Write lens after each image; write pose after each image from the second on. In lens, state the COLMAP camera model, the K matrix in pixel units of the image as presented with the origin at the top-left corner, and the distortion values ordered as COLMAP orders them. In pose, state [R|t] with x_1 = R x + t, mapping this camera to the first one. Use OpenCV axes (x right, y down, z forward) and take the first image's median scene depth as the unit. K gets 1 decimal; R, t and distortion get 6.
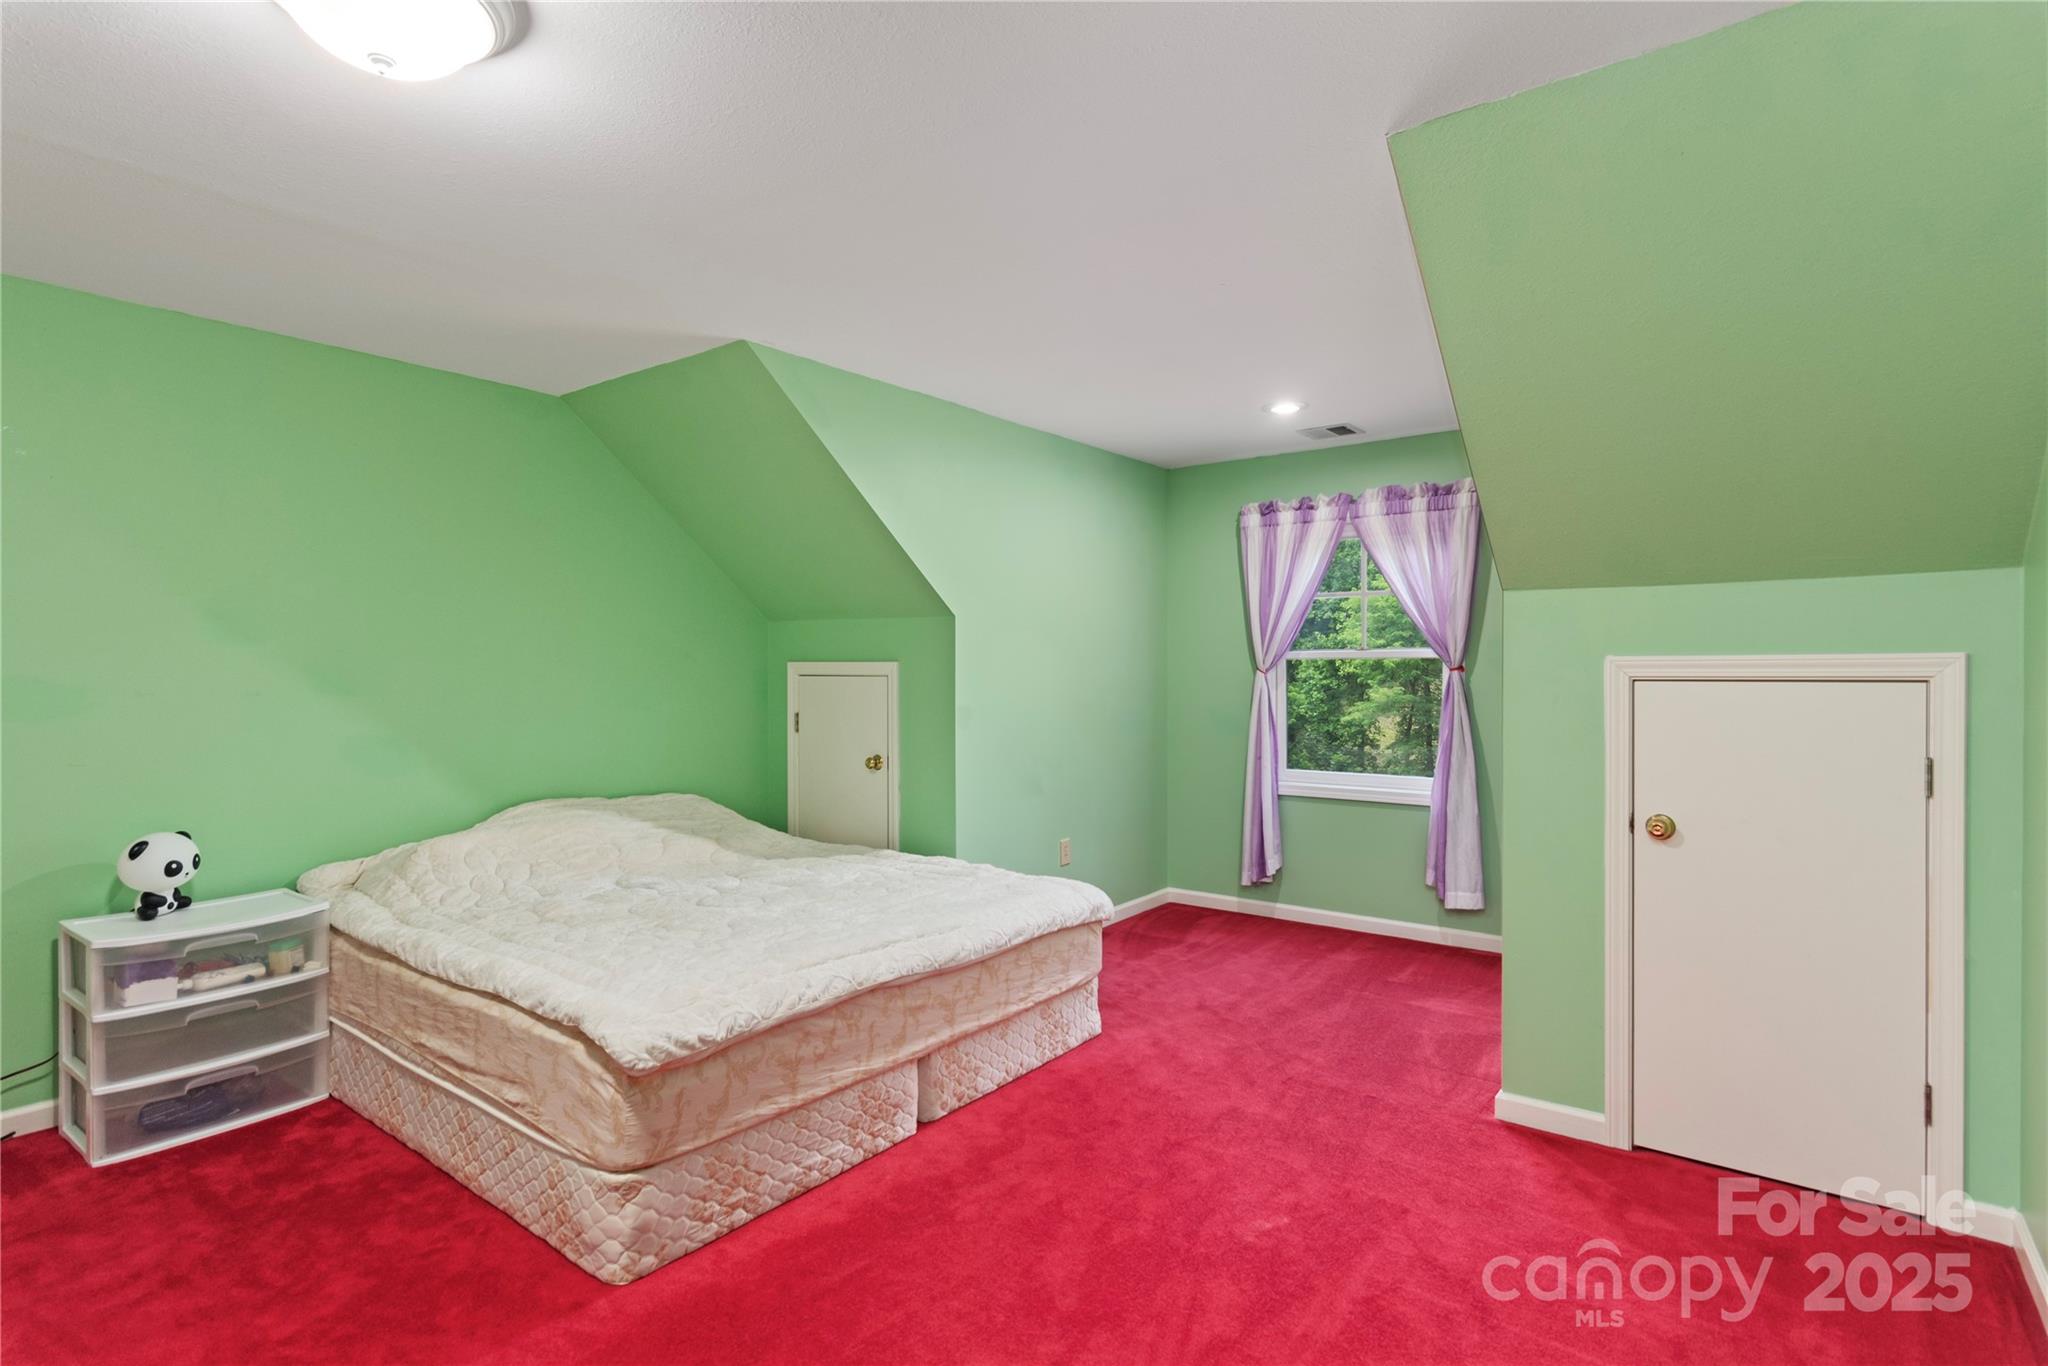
lens RADIAL K [[1008.5, 0, 1024.0], [0, 1008.5, 683.0], [0, 0, 1]] dist [0.010739, -0.001329]
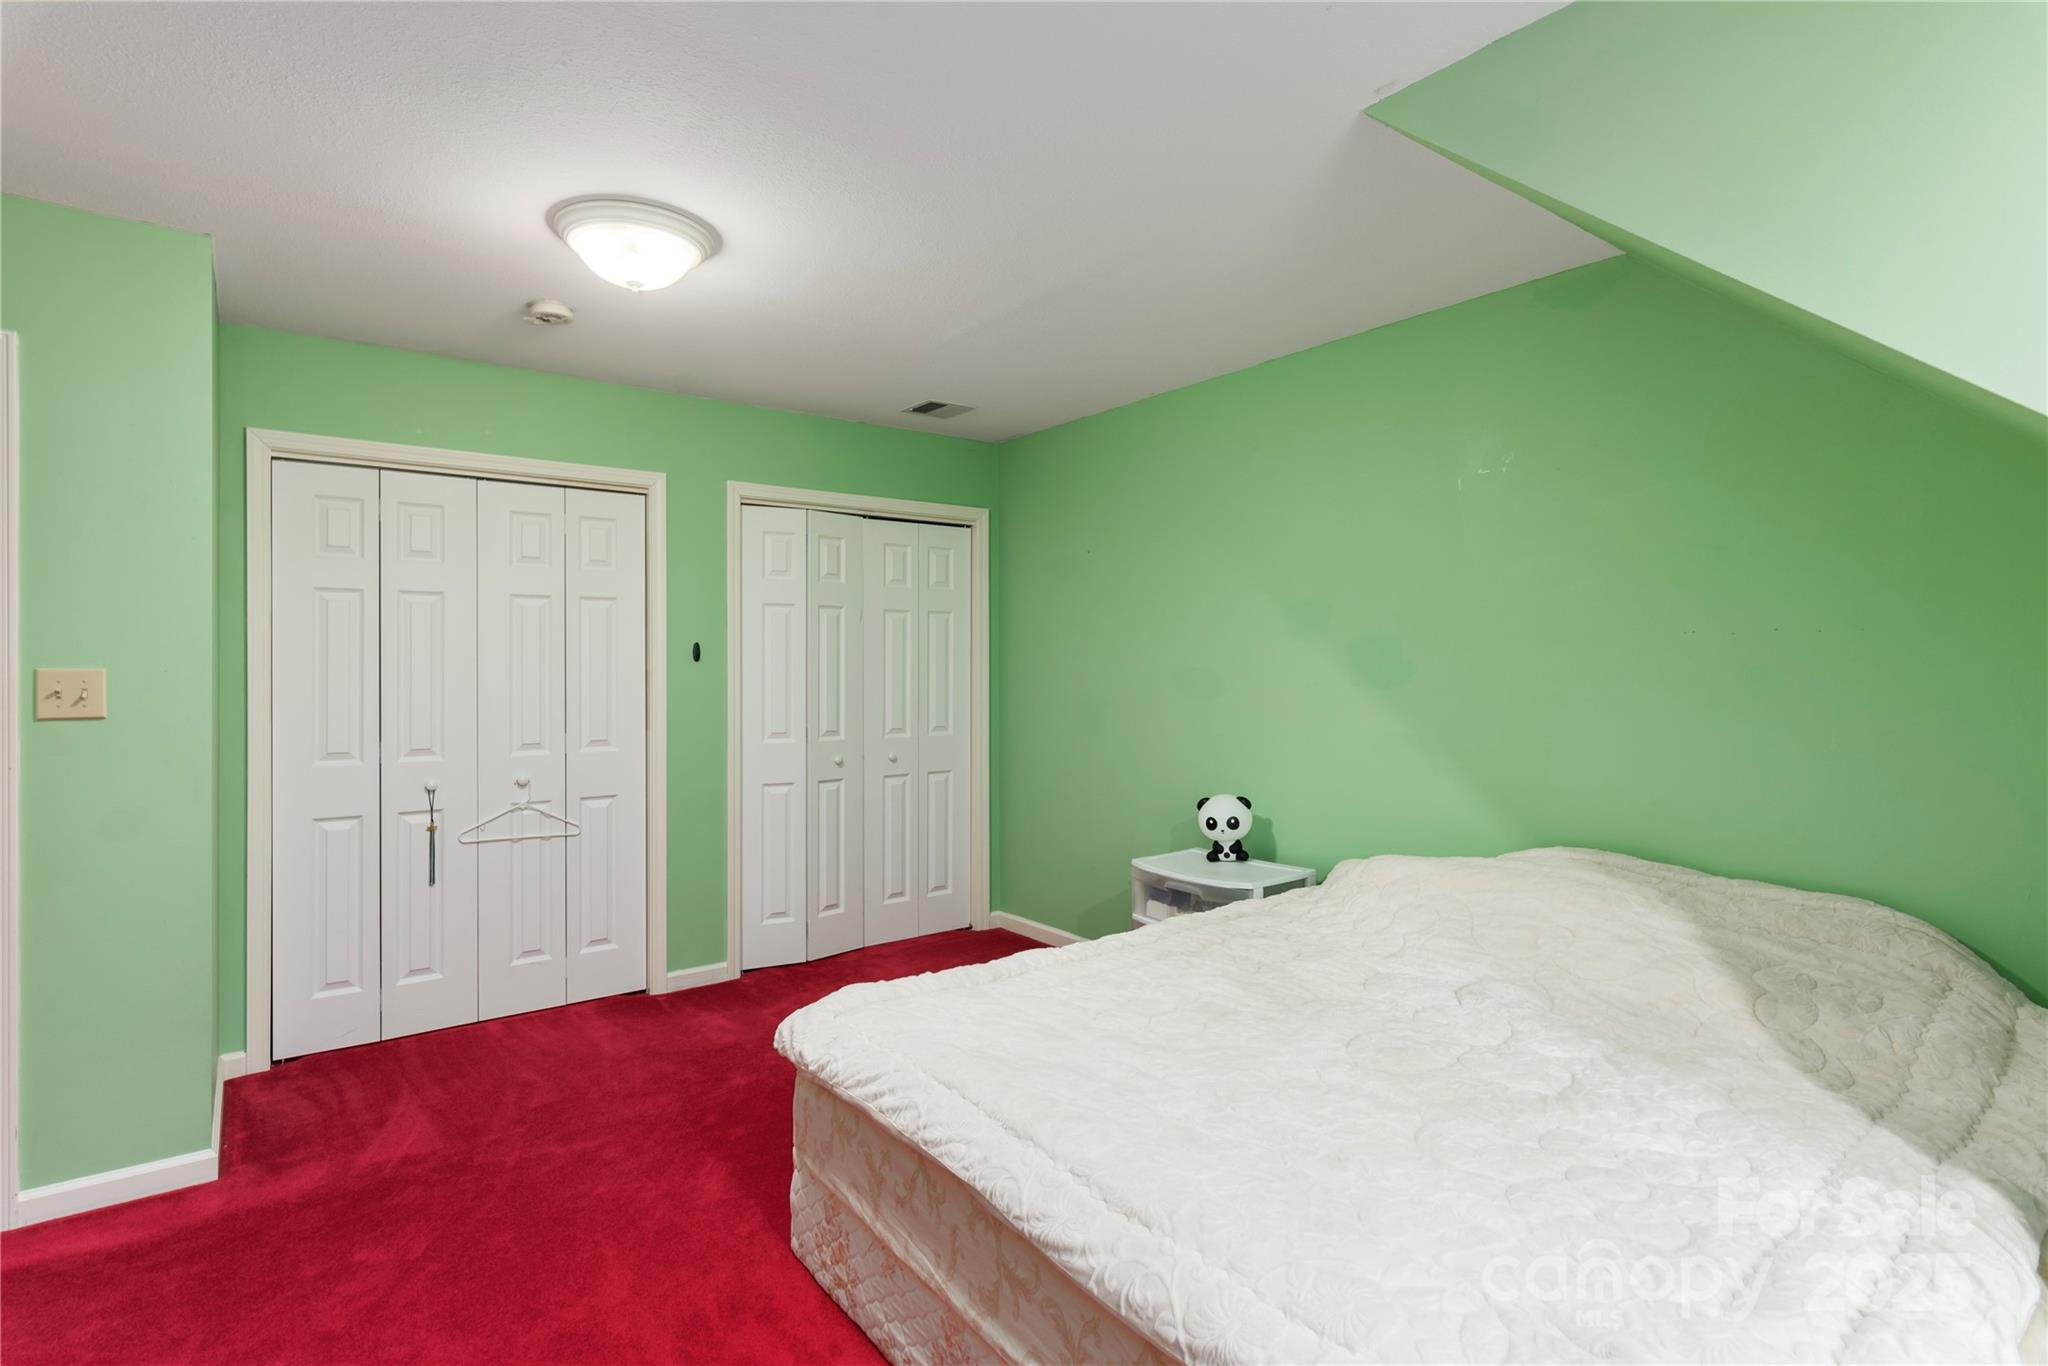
lens RADIAL K [[1008.5, 0, 1024.0], [0, 1008.5, 683.0], [0, 0, 1]] dist [0.010739, -0.001329]
pose [[-0.261540, 0.018368, -0.965018, 0.416179], [-0.012475, 0.999671, 0.022409, -0.012767], [0.965112, 0.017900, -0.261224, 1.145109]]
